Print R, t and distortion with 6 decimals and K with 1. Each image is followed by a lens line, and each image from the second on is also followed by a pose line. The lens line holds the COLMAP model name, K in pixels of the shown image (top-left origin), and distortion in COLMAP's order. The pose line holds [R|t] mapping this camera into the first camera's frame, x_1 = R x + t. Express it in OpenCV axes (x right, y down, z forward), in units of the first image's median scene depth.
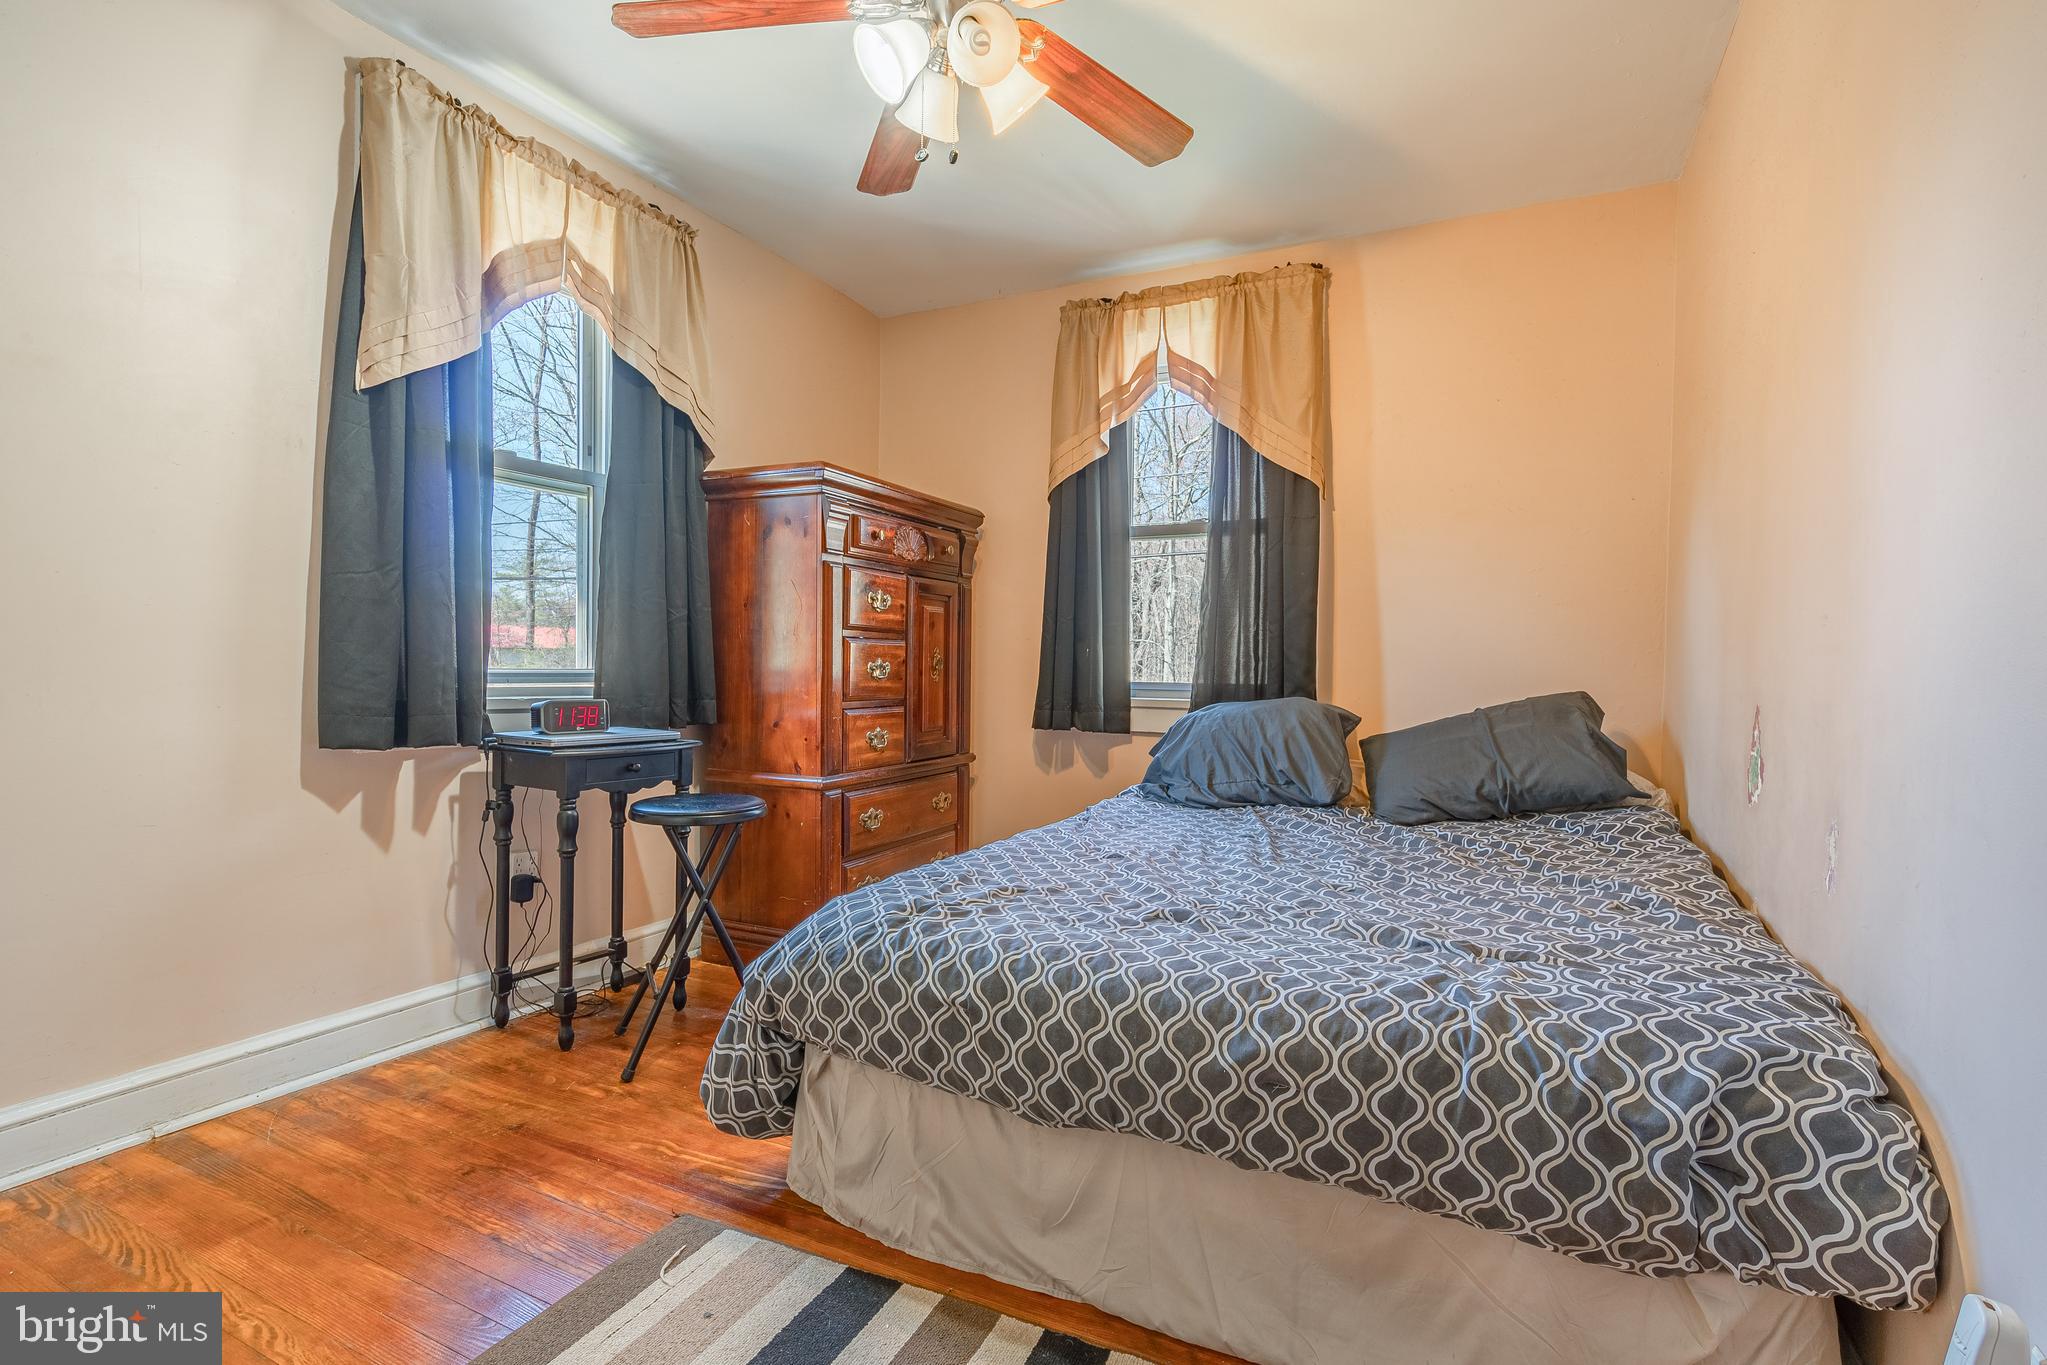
lens RADIAL K [[955.2, 0, 1022.6], [0, 955.2, 693.6], [0, 0, 1]] dist [-0.001575, 0.000700]
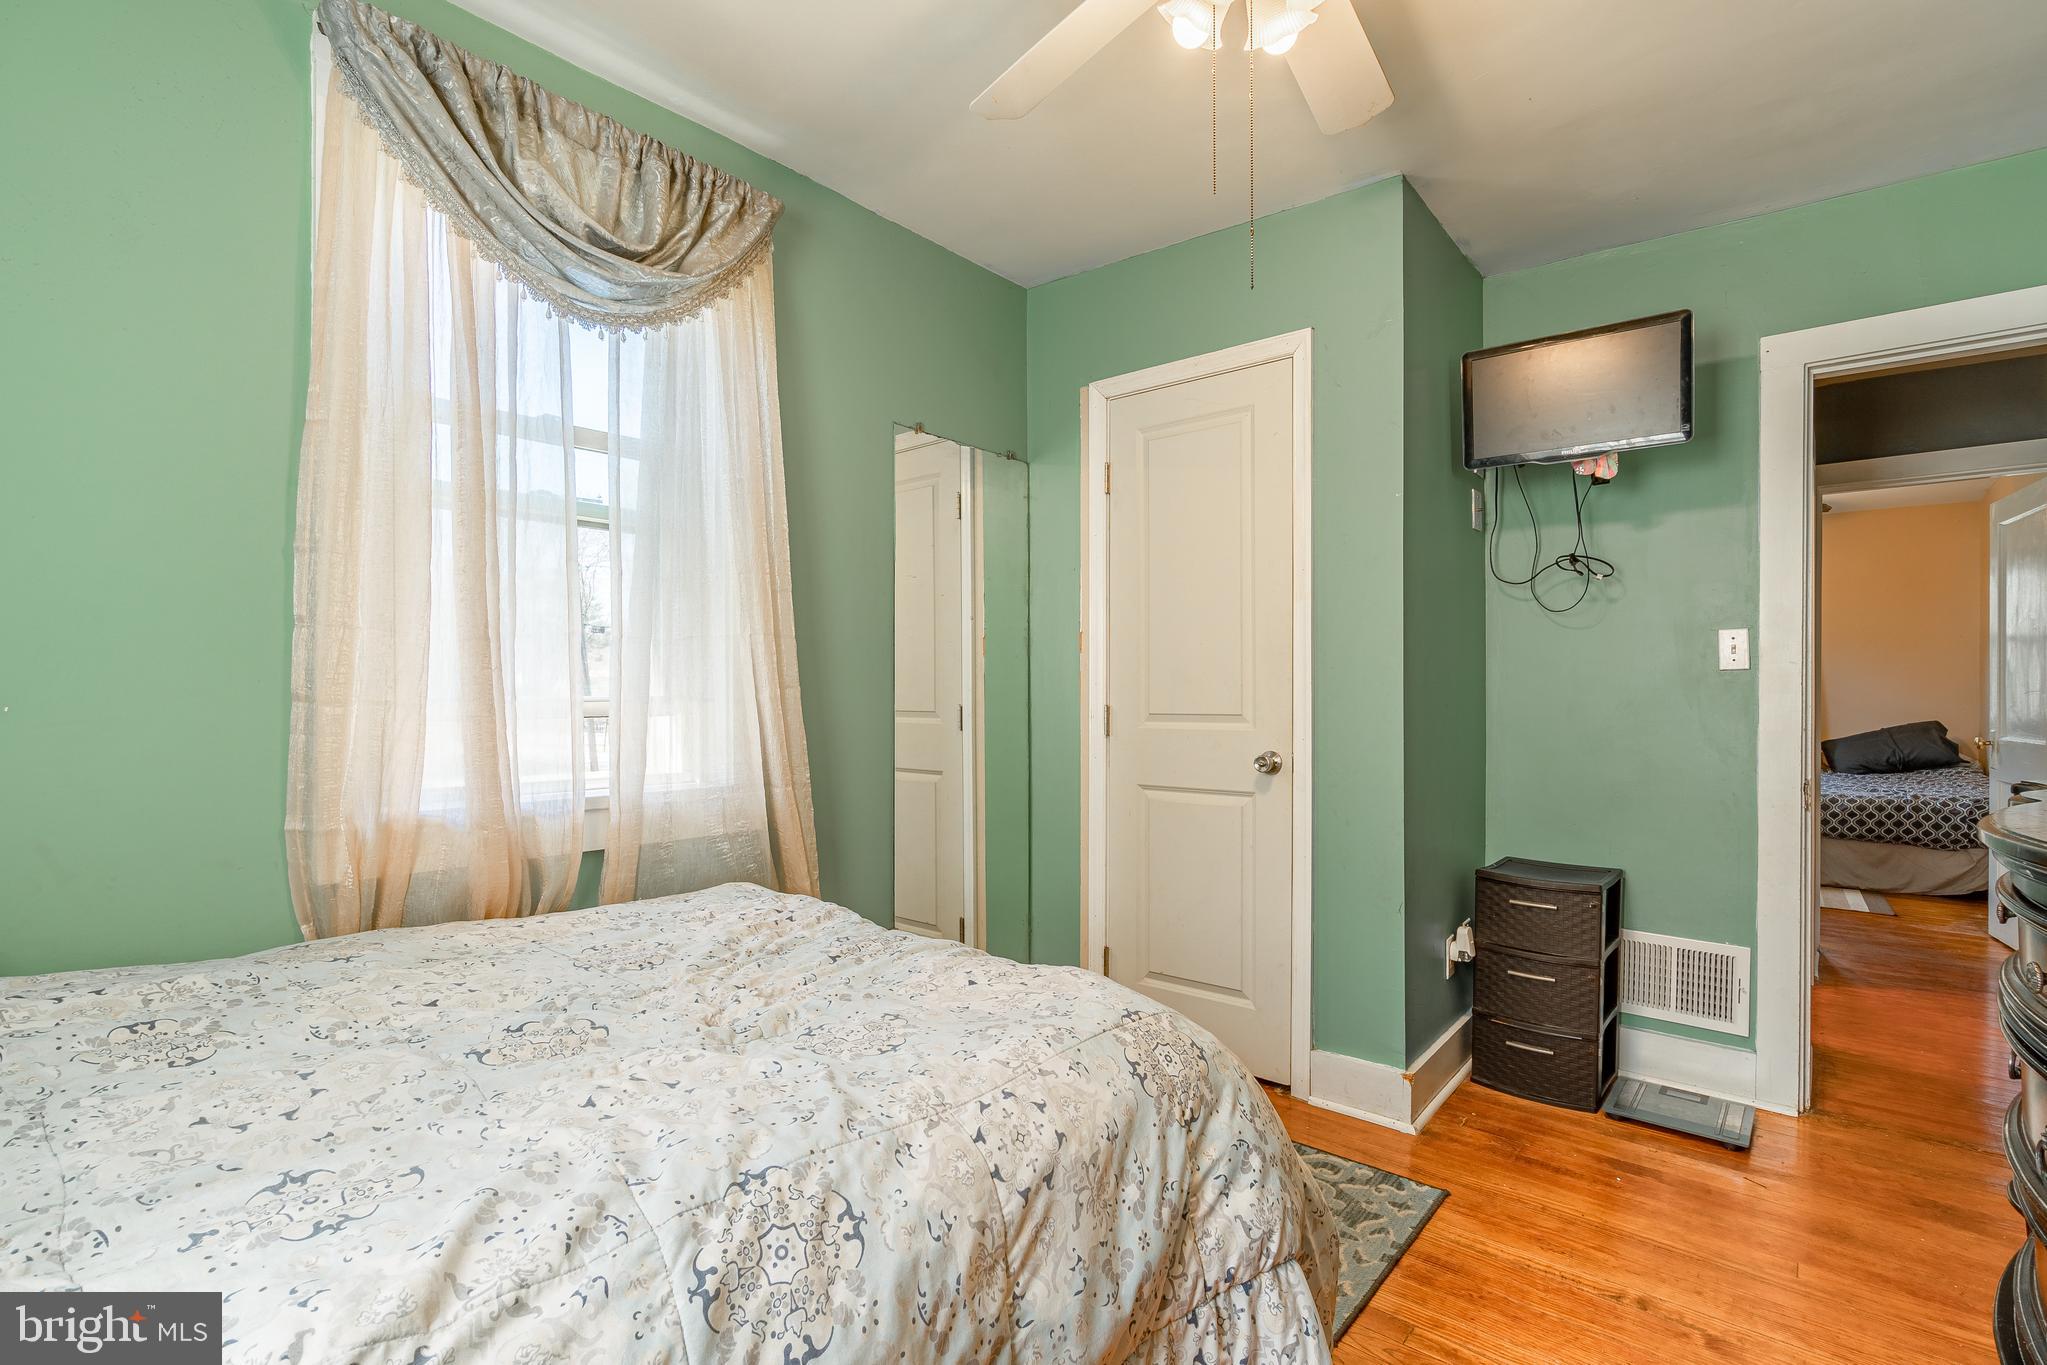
lens RADIAL K [[955.2, 0, 1022.6], [0, 955.2, 693.6], [0, 0, 1]] dist [-0.001575, 0.000700]
pose [[0.972890, -0.011554, -0.230980, -2.413382], [0.004432, 0.999499, -0.031328, -0.012597], [0.231226, 0.029455, 0.972454, -4.118546]]
